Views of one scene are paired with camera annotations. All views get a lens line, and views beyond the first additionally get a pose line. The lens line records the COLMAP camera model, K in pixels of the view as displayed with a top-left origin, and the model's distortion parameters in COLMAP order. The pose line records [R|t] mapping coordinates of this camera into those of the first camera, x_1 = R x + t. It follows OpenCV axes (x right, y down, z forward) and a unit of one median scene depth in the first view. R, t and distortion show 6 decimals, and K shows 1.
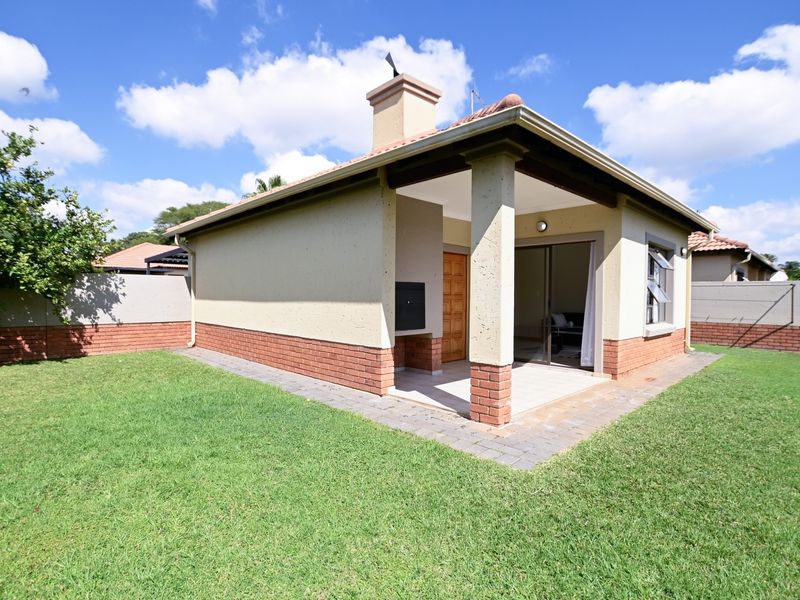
lens RADIAL K [[423.0, 0, 400.0], [0, 423.0, 300.0], [0, 0, 1]] dist [-0.021987, 0.000958]
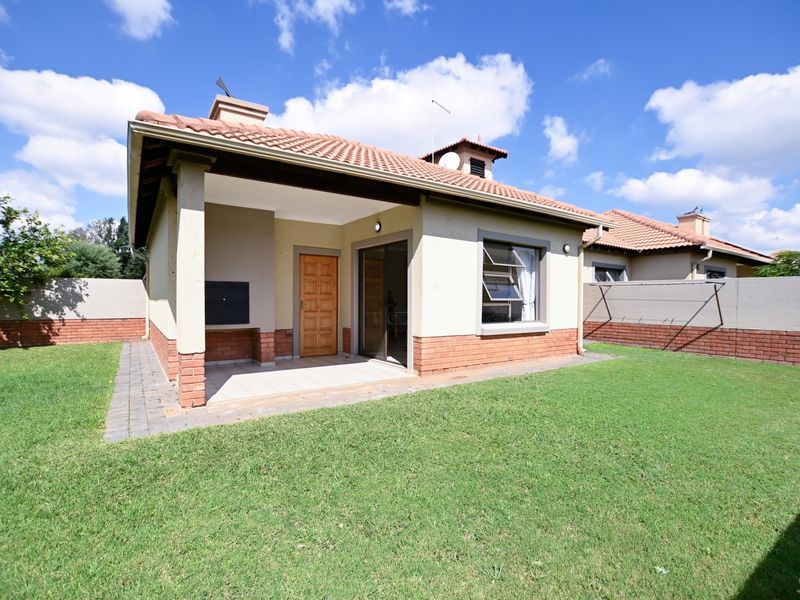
lens RADIAL K [[400.7, 0, 399.8], [0, 400.7, 294.9], [0, 0, 1]] dist [-0.025587, -0.000096]
pose [[0.986171, -0.002464, -0.165712, 0.429478], [-0.001335, 0.999739, -0.022811, 0.011584], [0.165725, 0.022717, 0.985910, 0.029407]]
